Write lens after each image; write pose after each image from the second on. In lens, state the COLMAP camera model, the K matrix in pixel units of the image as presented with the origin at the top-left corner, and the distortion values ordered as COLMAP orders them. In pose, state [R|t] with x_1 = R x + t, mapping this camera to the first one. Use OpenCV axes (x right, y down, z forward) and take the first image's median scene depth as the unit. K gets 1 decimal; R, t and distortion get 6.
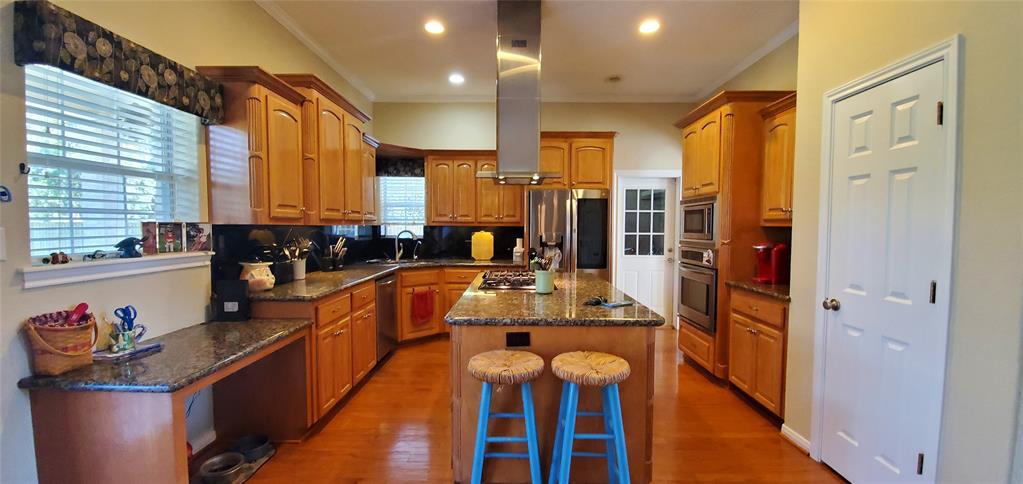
lens RADIAL K [[408.3, 0, 512.6], [0, 408.3, 246.6], [0, 0, 1]] dist [0.009585, -0.016797]
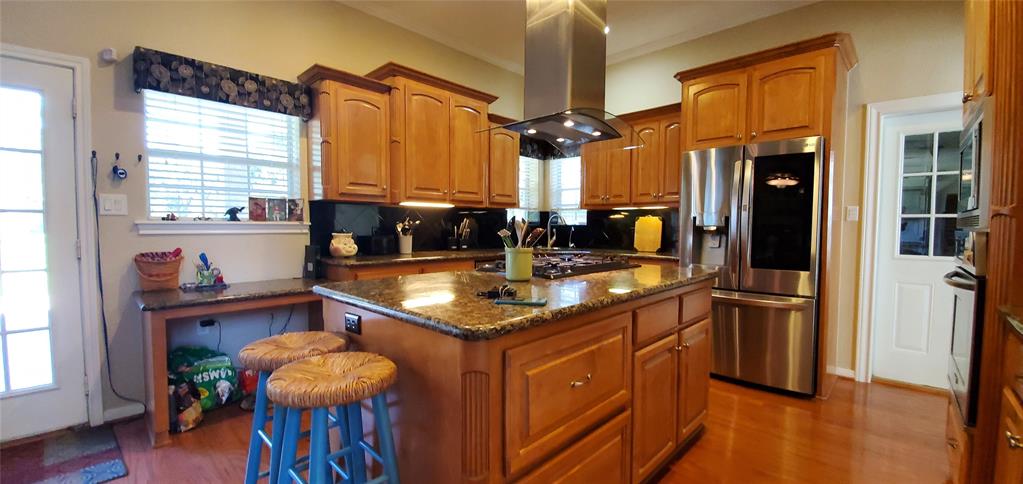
lens RADIAL K [[408.3, 0, 512.6], [0, 408.3, 246.6], [0, 0, 1]] dist [0.009585, -0.016797]
pose [[0.730402, 0.032131, -0.682262, 0.480752], [-0.035858, 0.999319, 0.008674, 0.043869], [0.682076, 0.018129, 0.731056, 0.420079]]
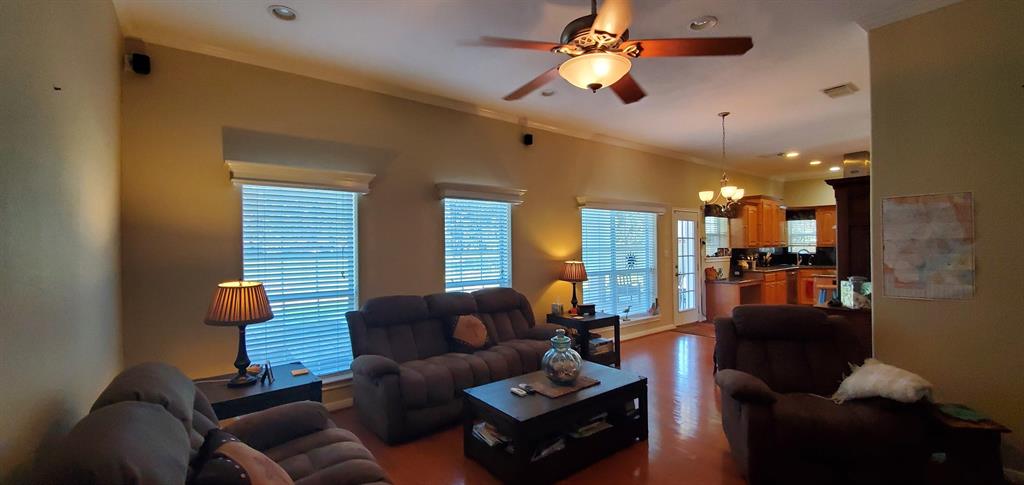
lens RADIAL K [[408.7, 0, 513.1], [0, 408.7, 247.1], [0, 0, 1]] dist [0.009585, -0.016797]
pose [[0.617553, -0.018778, -0.786305, 0.648491], [-0.019786, 0.999028, -0.039398, 0.083249], [0.786280, 0.039888, 0.616581, -2.000684]]
